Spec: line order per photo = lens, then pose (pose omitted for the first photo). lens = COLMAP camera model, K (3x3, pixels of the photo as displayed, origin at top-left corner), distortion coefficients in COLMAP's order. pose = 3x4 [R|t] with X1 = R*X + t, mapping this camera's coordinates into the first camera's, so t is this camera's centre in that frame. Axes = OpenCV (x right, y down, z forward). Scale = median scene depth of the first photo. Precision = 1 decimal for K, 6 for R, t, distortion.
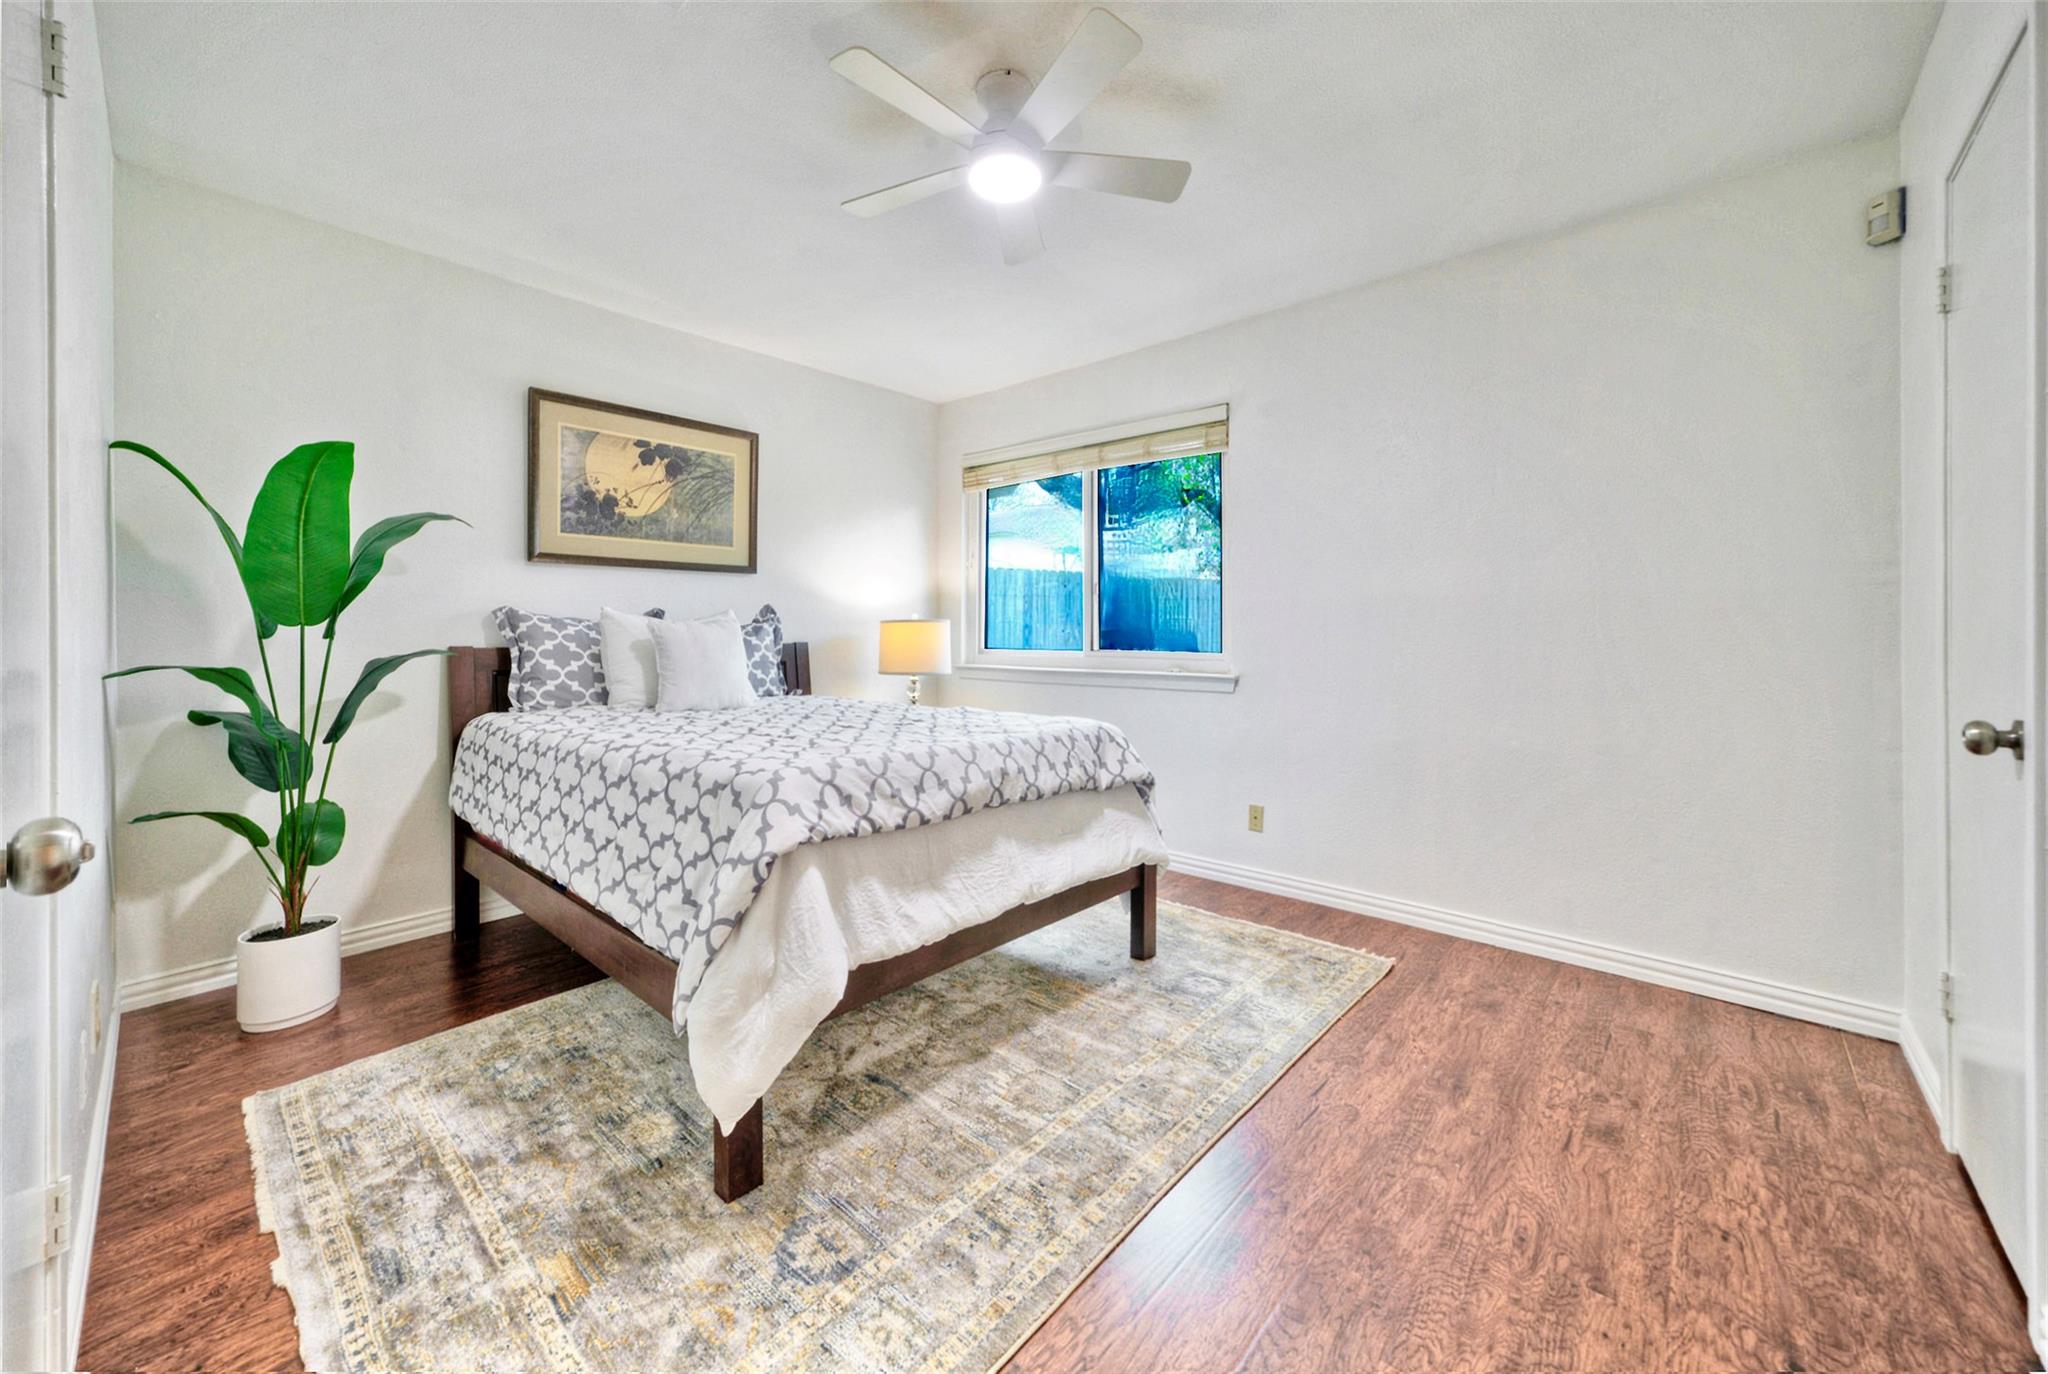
lens RADIAL K [[770.7, 0, 1024.7], [0, 770.7, 635.7], [0, 0, 1]] dist [-0.000331, -0.000002]
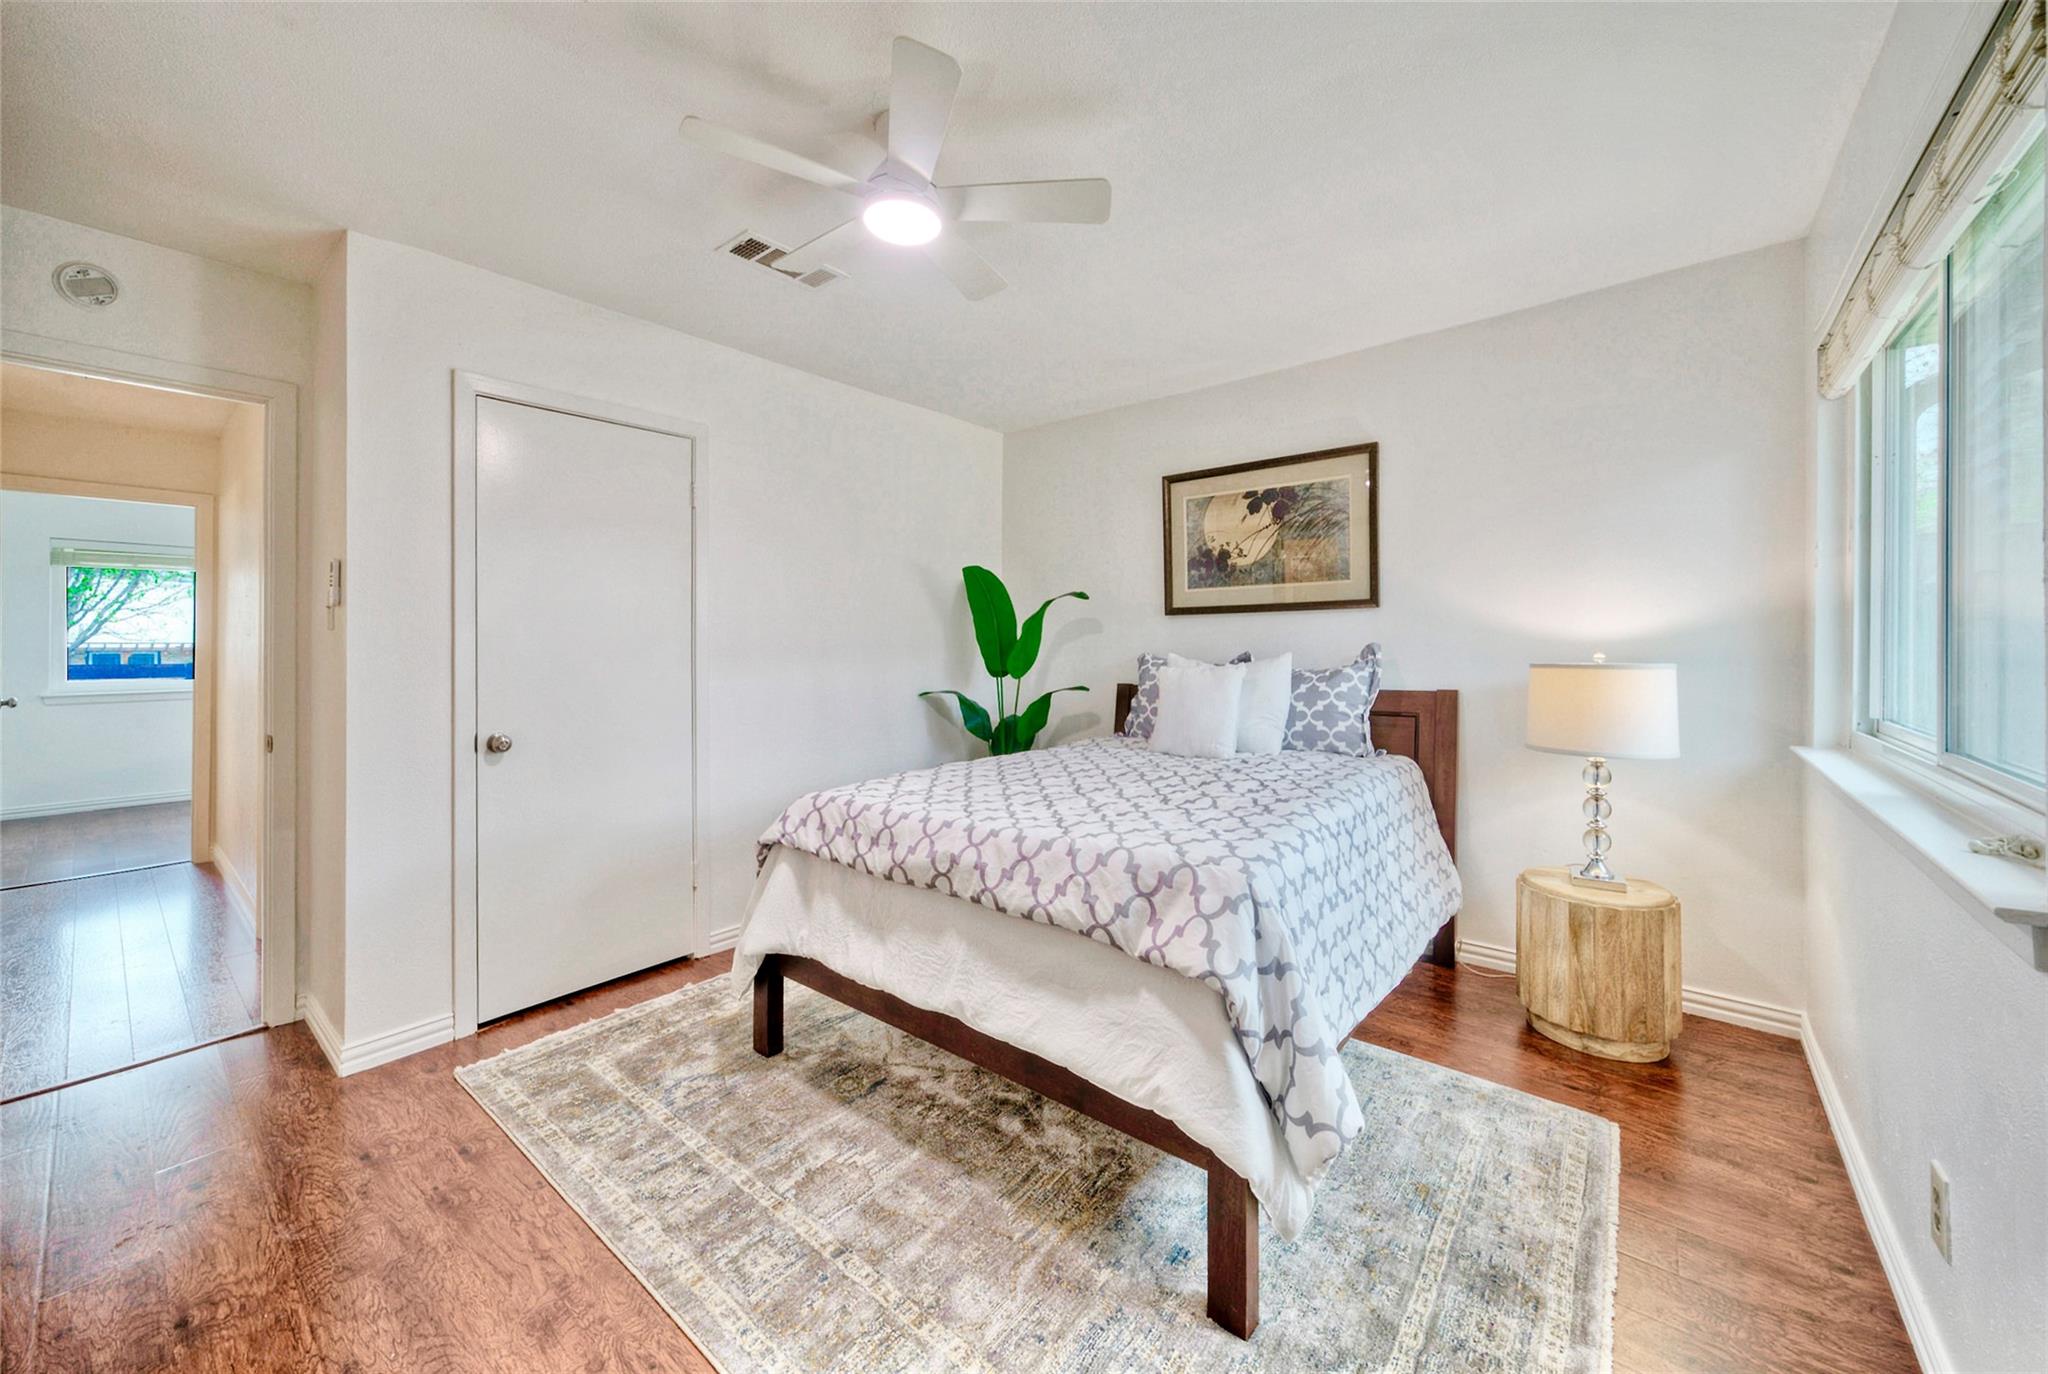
lens RADIAL K [[770.7, 0, 1024.7], [0, 770.7, 635.7], [0, 0, 1]] dist [-0.000331, -0.000002]
pose [[0.049465, -0.013008, -0.998691, 0.576255], [0.001719, 0.999915, -0.012939, -0.046570], [0.998774, -0.001077, 0.049483, 0.687723]]
